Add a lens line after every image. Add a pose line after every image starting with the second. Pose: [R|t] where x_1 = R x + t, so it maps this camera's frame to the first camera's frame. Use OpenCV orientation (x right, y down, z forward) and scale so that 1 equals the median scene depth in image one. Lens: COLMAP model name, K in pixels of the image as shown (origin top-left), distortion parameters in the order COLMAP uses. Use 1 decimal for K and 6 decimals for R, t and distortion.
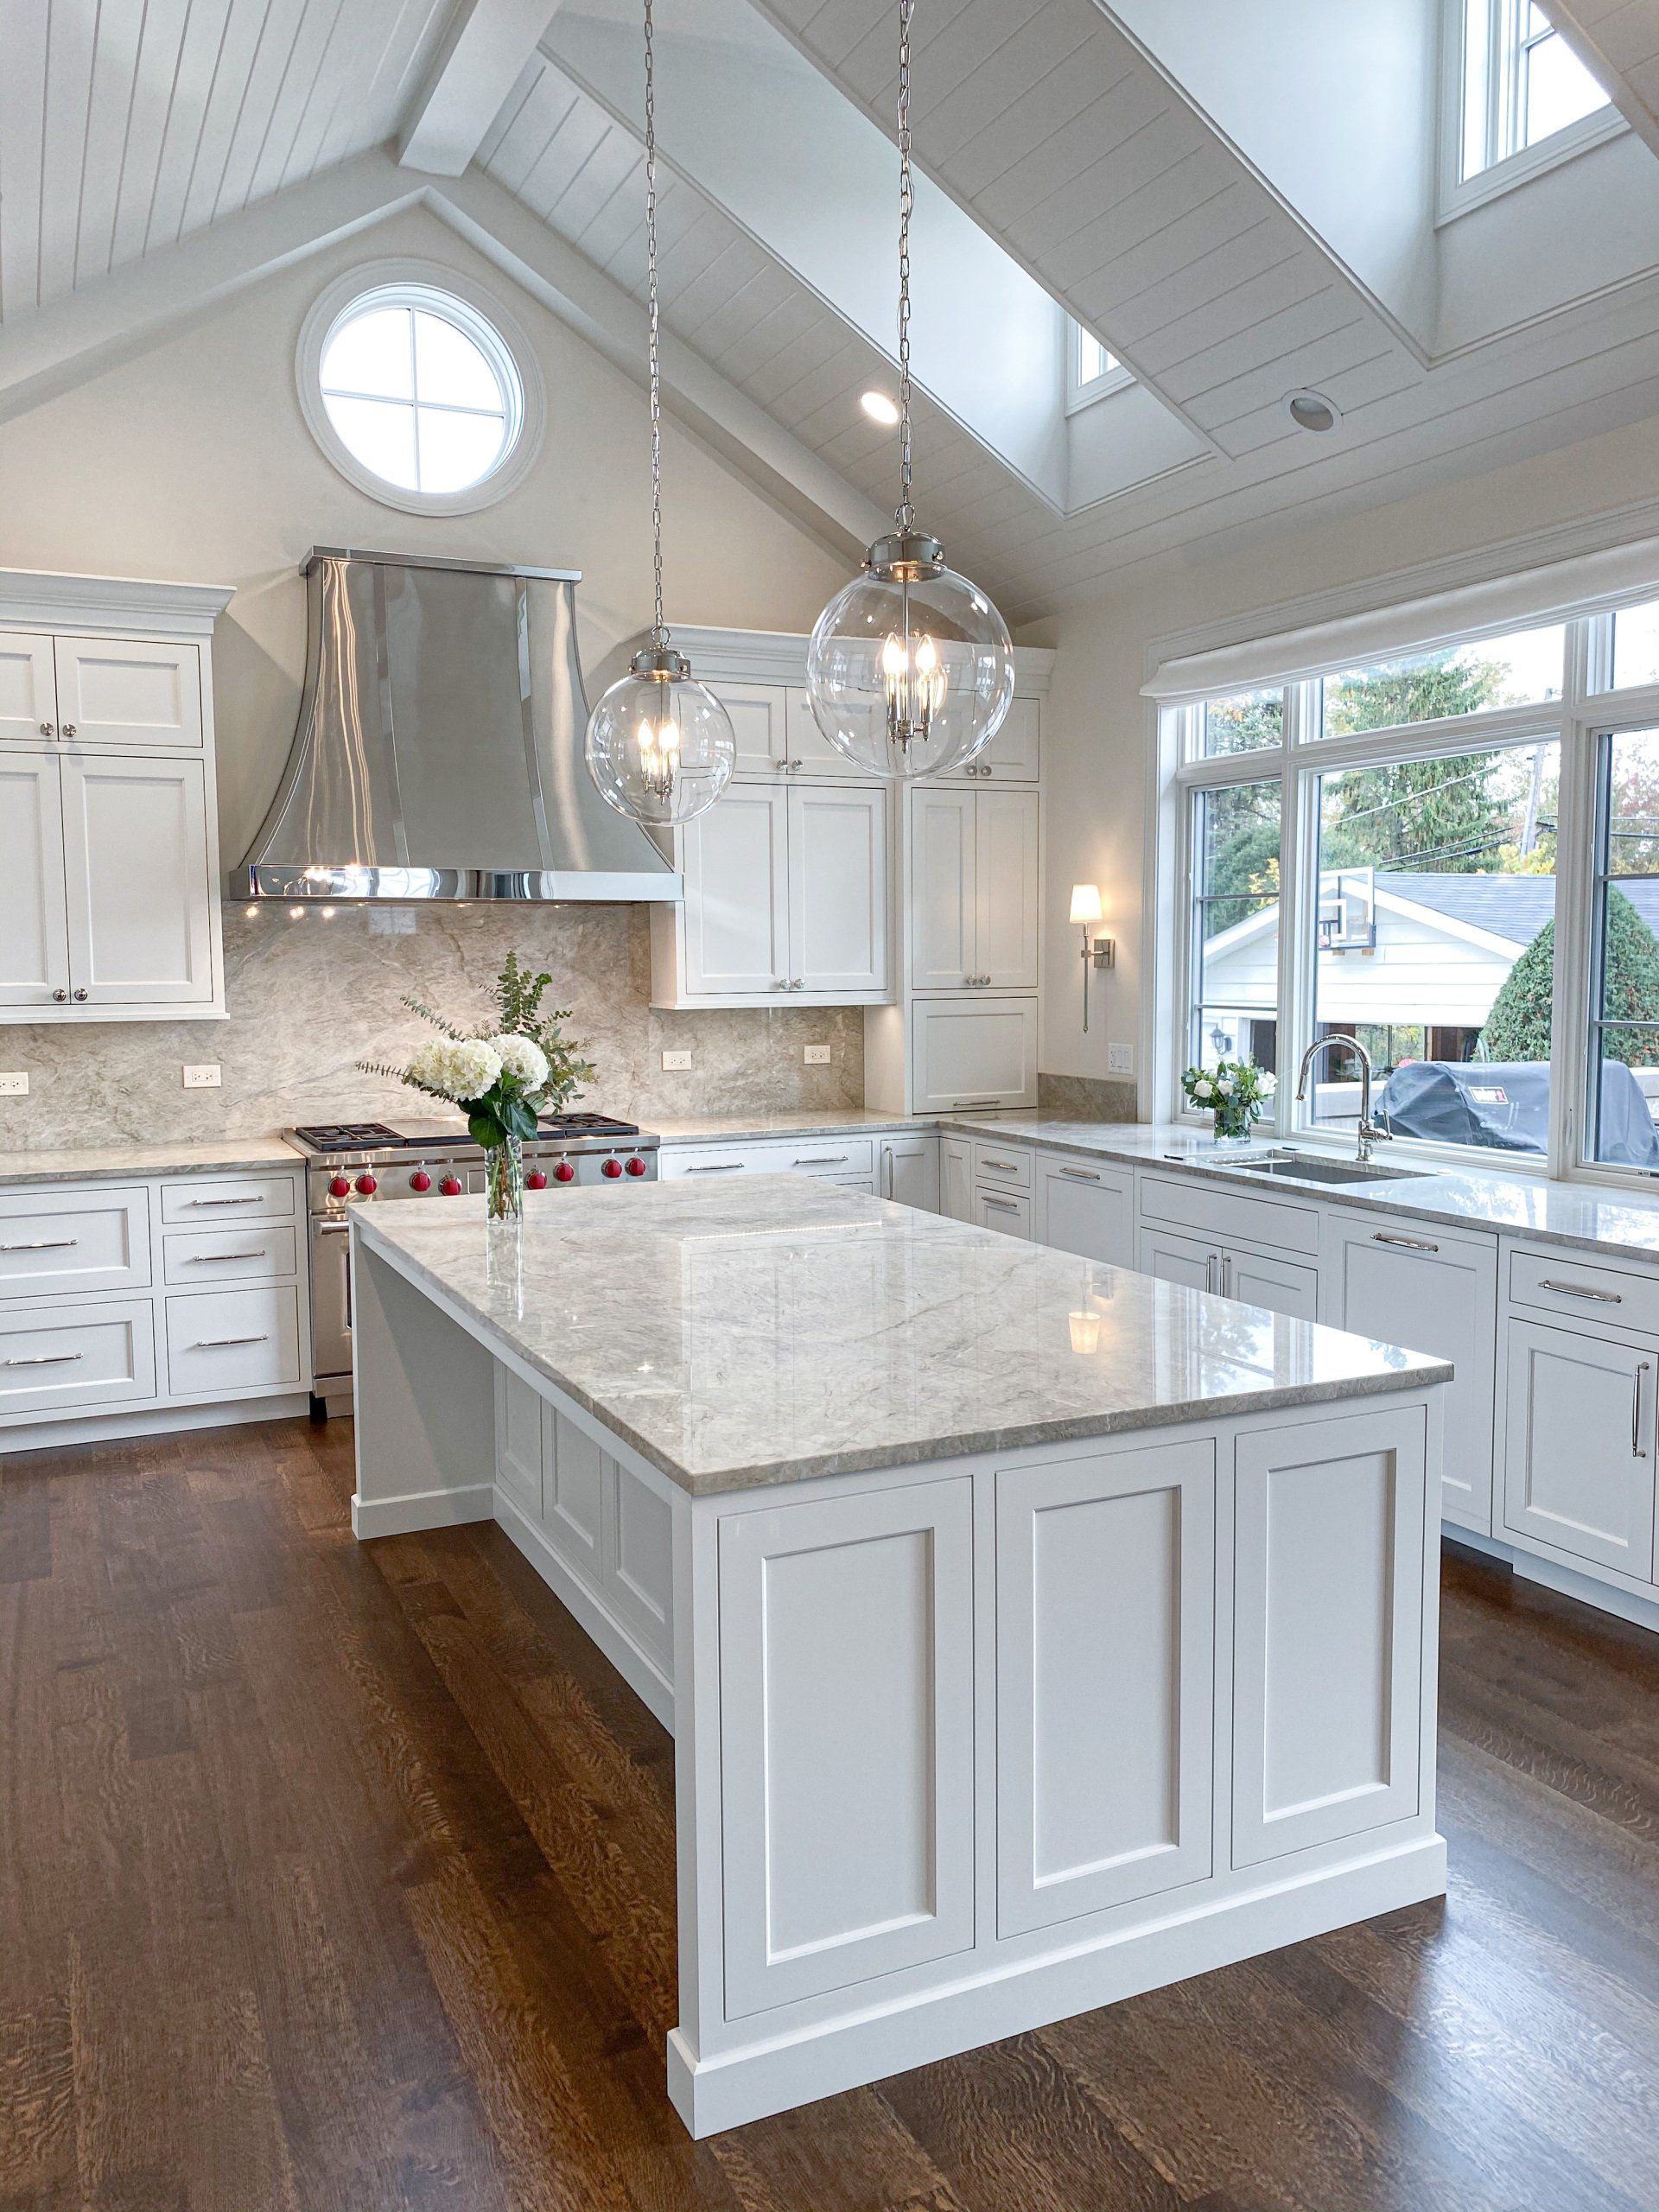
lens RADIAL K [[1719.1, 0, 828.3], [0, 1719.1, 1094.6], [0, 0, 1]] dist [0.017250, 0.002688]
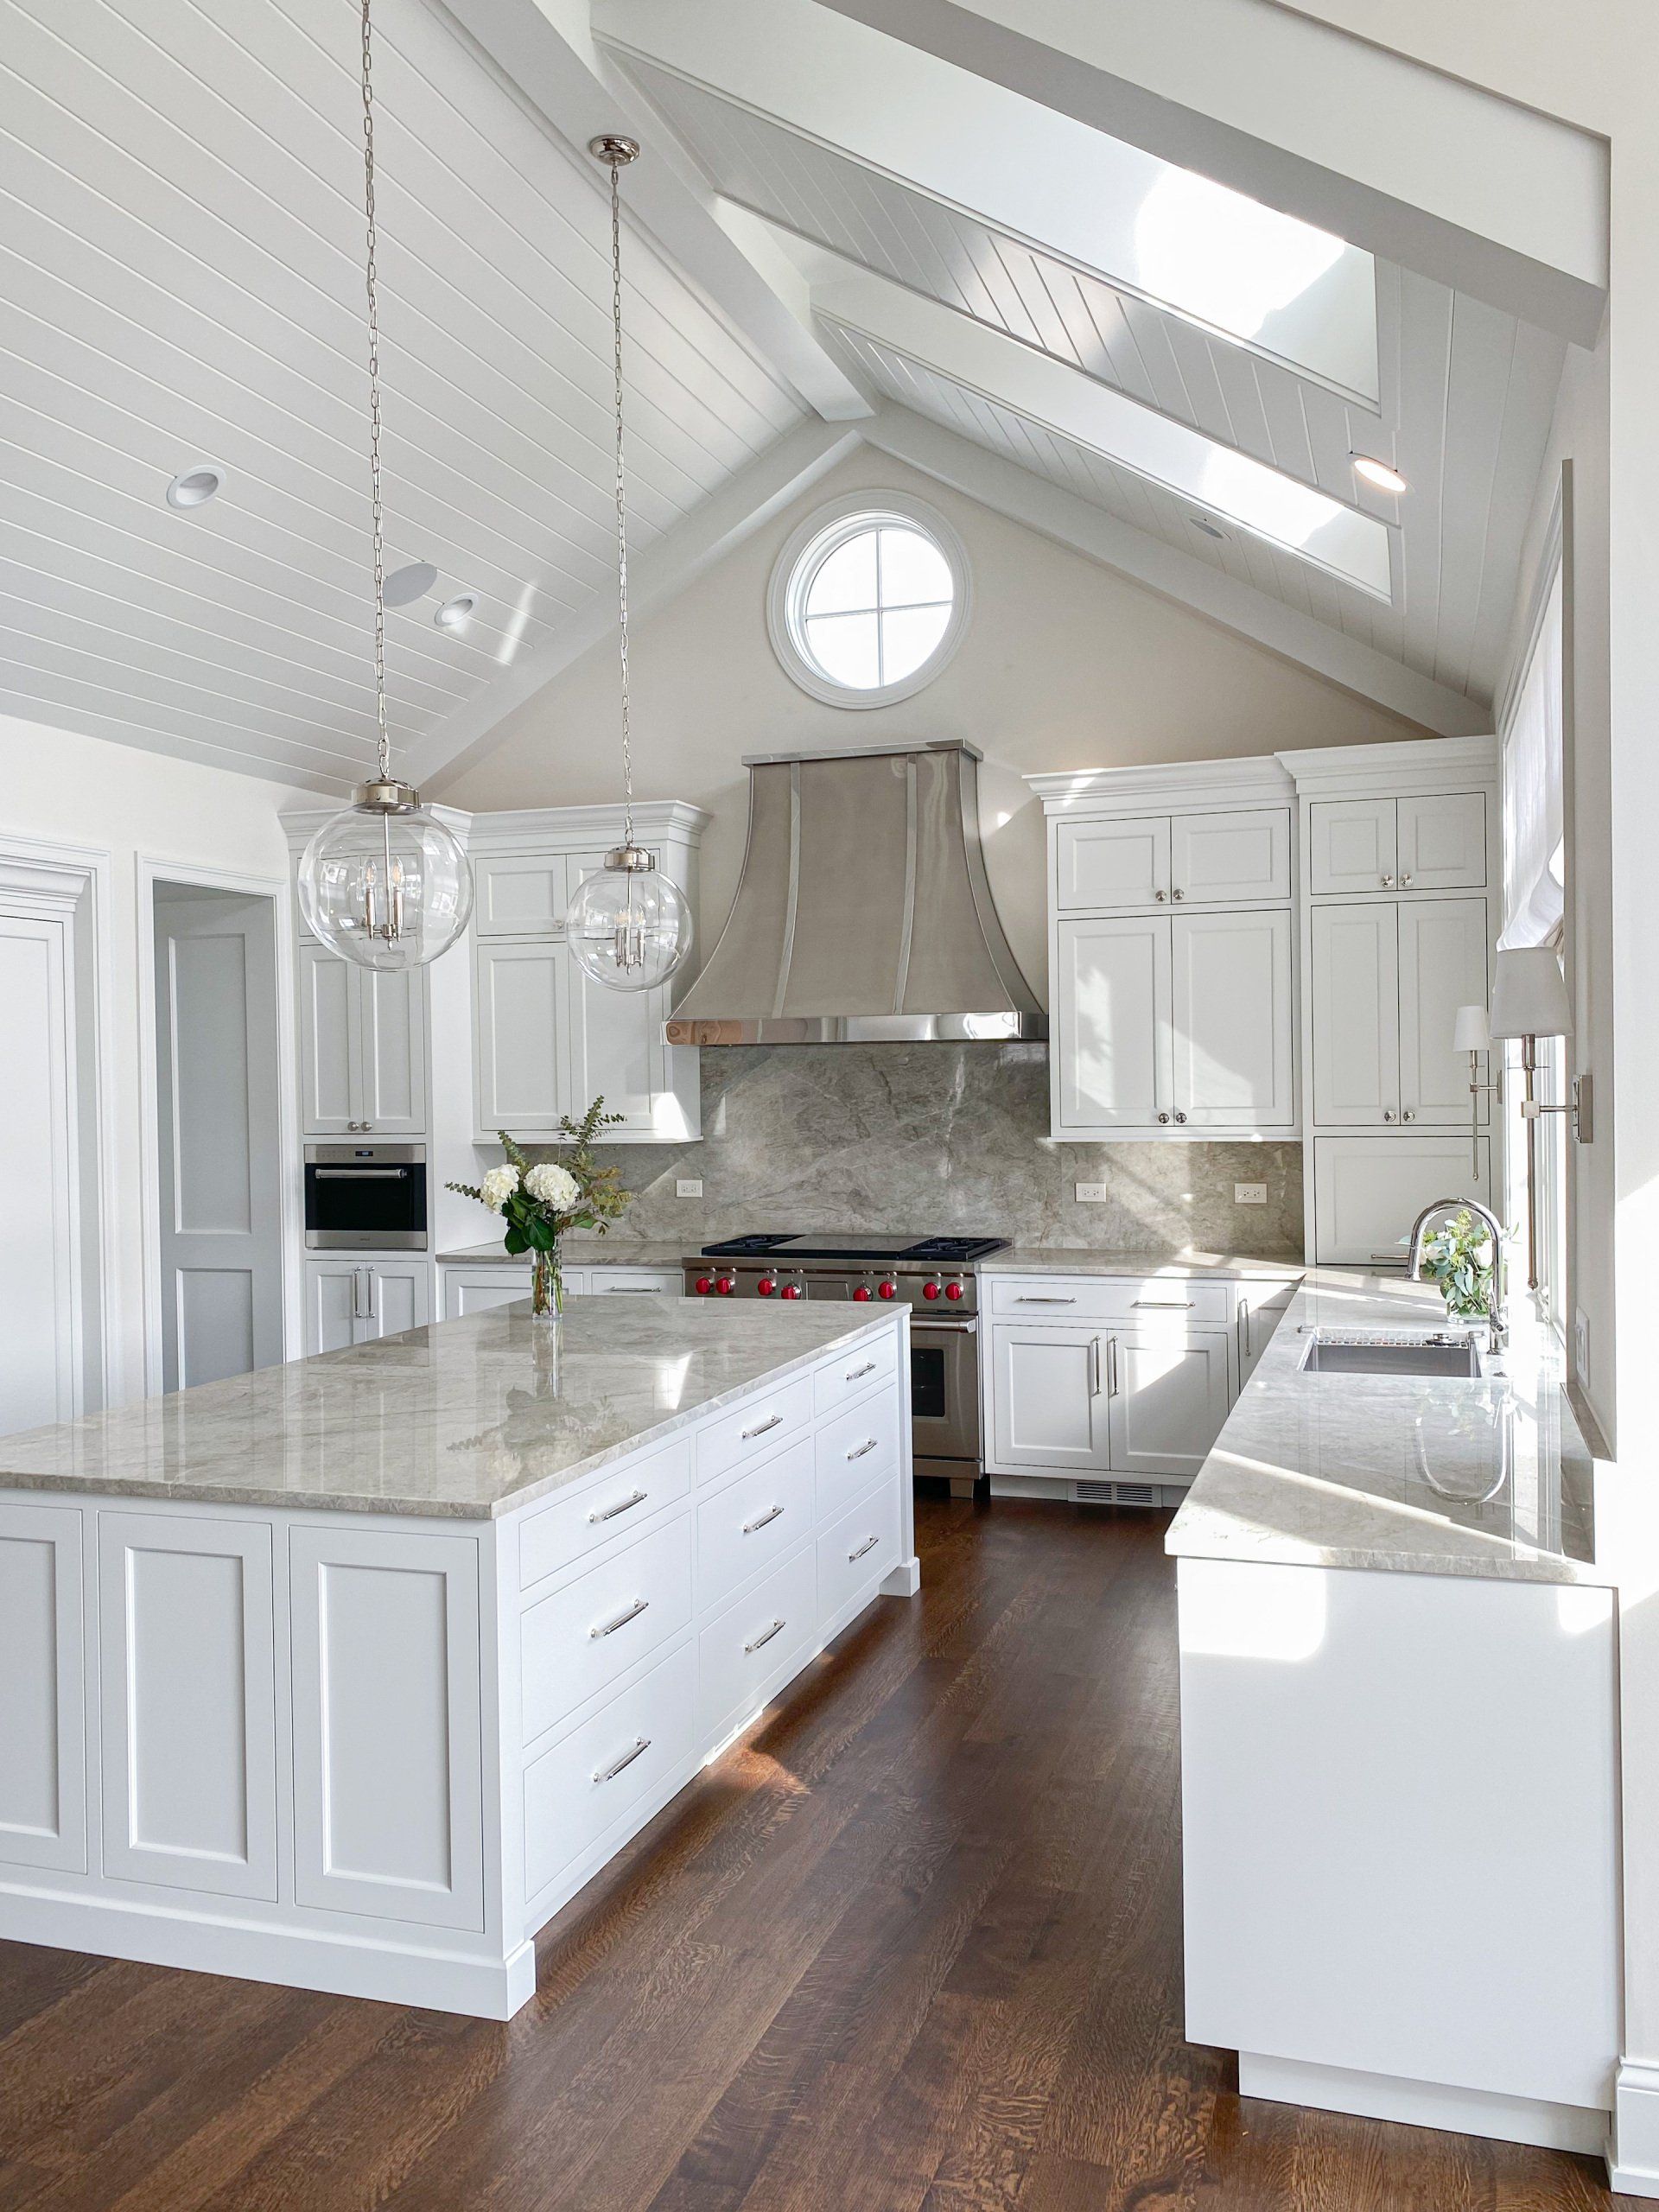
lens RADIAL K [[1719.1, 0, 830.3], [0, 1719.1, 1112.7], [0, 0, 1]] dist [0.017250, 0.002688]
pose [[0.723651, 0.005140, -0.690147, 0.526984], [-0.054294, 0.997297, -0.049503, -0.008779], [0.688027, 0.073294, 0.721975, 0.170808]]
